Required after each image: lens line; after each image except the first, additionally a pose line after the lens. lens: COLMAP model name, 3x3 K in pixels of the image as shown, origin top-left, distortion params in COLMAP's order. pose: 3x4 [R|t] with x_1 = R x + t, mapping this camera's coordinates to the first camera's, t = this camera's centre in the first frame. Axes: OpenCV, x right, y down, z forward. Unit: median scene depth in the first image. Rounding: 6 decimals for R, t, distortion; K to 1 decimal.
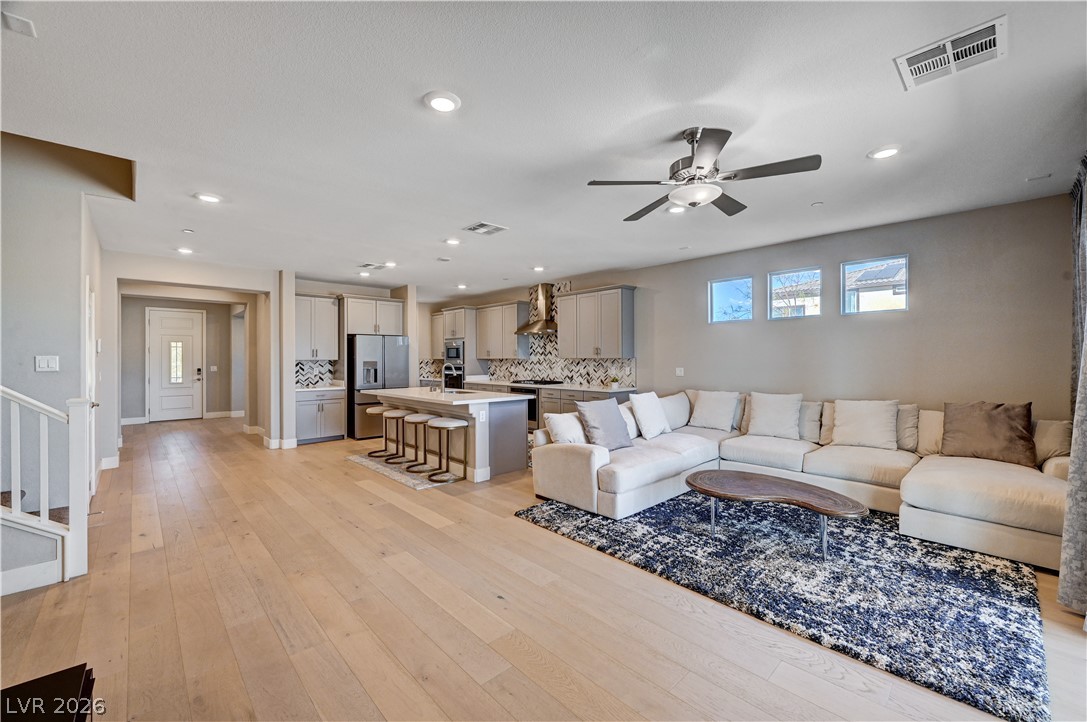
lens RADIAL K [[431.9, 0, 543.2], [0, 431.9, 358.3], [0, 0, 1]] dist [0.002163, -0.000332]
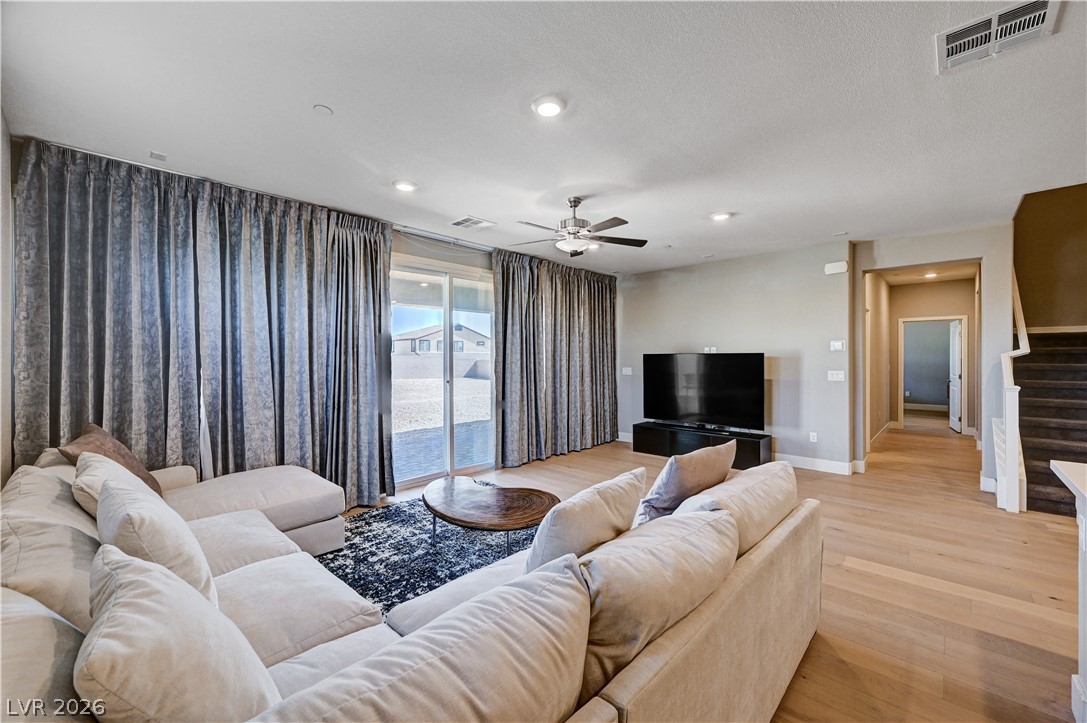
lens RADIAL K [[431.9, 0, 543.7], [0, 431.9, 359.5], [0, 0, 1]] dist [0.002163, -0.000332]
pose [[-0.998375, 0.009048, -0.056264, 0.437652], [0.008905, 0.999956, 0.002802, -0.003562], [0.056287, 0.002296, -0.998412, 1.969604]]
